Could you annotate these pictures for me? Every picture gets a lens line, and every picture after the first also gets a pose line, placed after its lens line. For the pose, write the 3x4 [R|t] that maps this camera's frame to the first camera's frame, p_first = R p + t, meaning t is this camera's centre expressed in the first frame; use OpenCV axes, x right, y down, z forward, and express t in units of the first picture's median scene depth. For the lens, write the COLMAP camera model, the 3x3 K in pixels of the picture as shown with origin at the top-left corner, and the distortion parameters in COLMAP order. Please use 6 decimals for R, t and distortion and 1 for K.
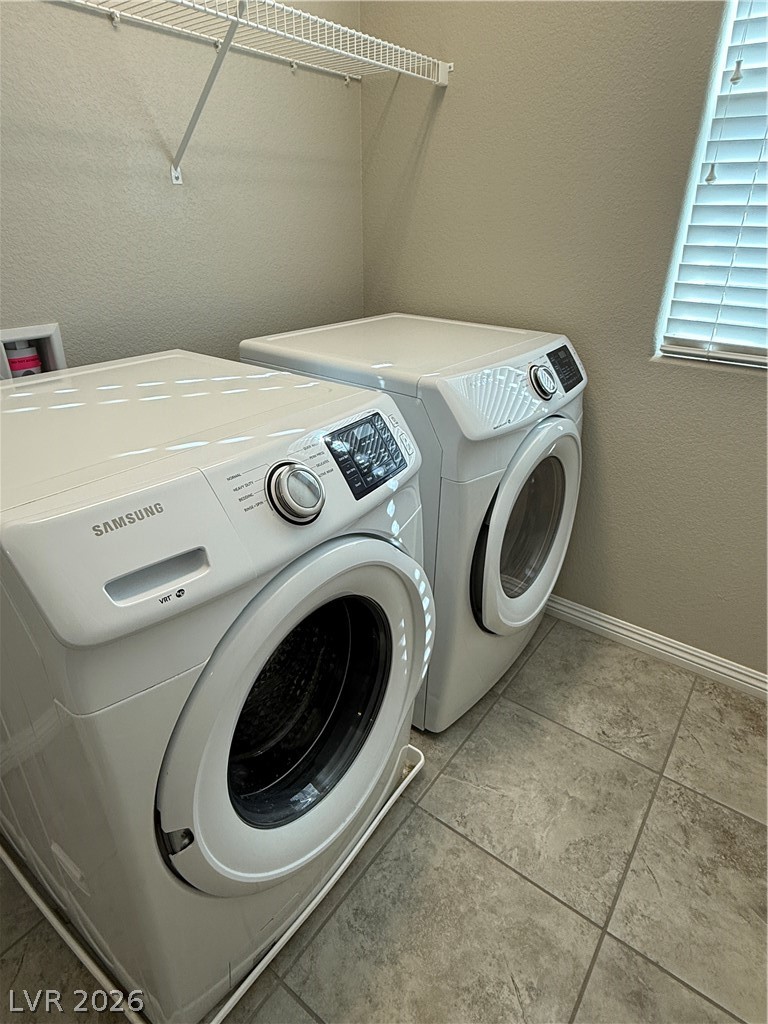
lens RADIAL K [[574.5, 0, 384.0], [0, 574.5, 512.0], [0, 0, 1]] dist [0.003117, 0.000295]
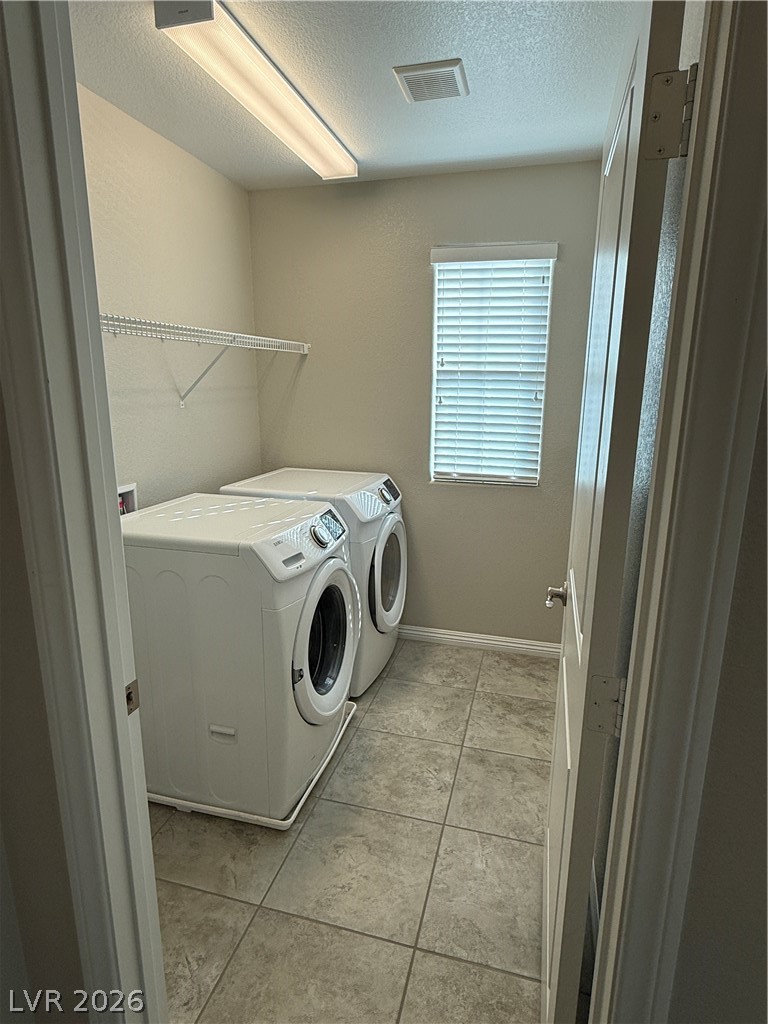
lens RADIAL K [[574.5, 0, 384.0], [0, 574.5, 512.0], [0, 0, 1]] dist [0.003117, 0.000295]
pose [[0.931769, -0.081279, 0.353837, -0.440991], [0.164768, 0.963137, -0.212649, 0.255177], [-0.323509, 0.256441, 0.910813, -0.816916]]
